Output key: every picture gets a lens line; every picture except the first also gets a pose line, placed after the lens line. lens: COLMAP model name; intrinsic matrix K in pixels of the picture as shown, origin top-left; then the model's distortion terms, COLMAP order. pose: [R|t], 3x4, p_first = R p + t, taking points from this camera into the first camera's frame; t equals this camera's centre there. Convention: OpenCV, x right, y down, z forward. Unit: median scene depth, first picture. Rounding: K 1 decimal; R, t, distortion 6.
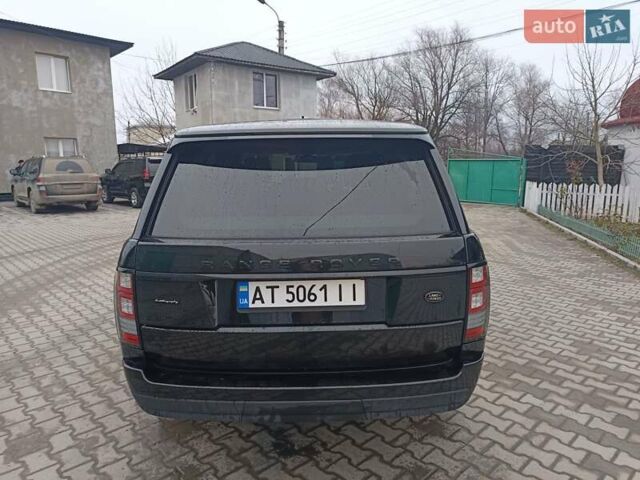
lens RADIAL K [[452.1, 0, 320.0], [0, 452.1, 240.0], [0, 0, 1]] dist [0.007652, 0.005056]
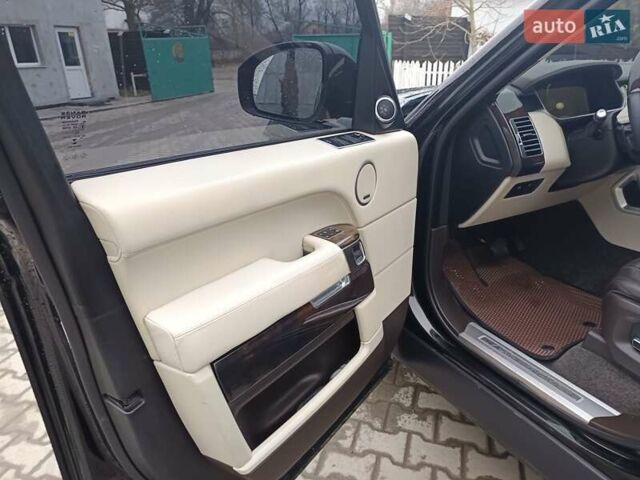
lens RADIAL K [[452.1, 0, 320.0], [0, 452.1, 240.0], [0, 0, 1]] dist [0.007652, 0.005056]
pose [[0.868783, -0.206968, 0.449866, -0.117430], [0.097818, 0.962295, 0.253813, -0.031050], [-0.485435, -0.176503, 0.856271, 0.248099]]
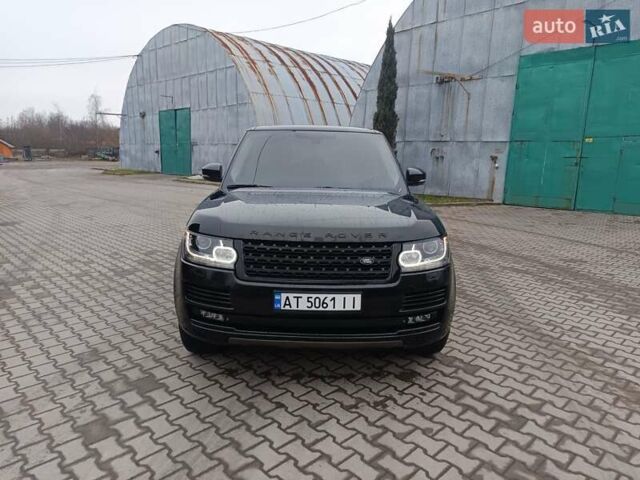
lens RADIAL K [[452.1, 0, 320.0], [0, 452.1, 240.0], [0, 0, 1]] dist [0.007652, 0.005056]
pose [[-0.999855, -0.006316, -0.015803, -0.005944], [-0.011343, 0.939573, 0.342160, -0.089945], [0.012687, 0.342290, -0.939509, 0.558691]]
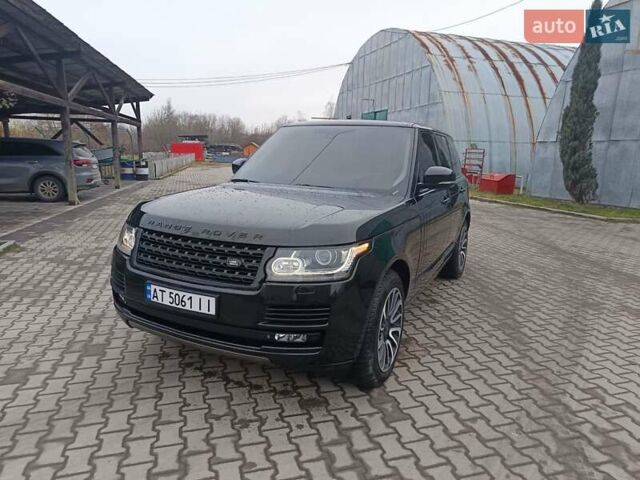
lens RADIAL K [[452.1, 0, 320.0], [0, 452.1, 240.0], [0, 0, 1]] dist [0.007652, 0.005056]
pose [[-0.891724, -0.101473, 0.441058, -0.117807], [0.054511, 0.943365, 0.327247, -0.081470], [-0.449286, 0.315857, -0.835690, 0.516862]]
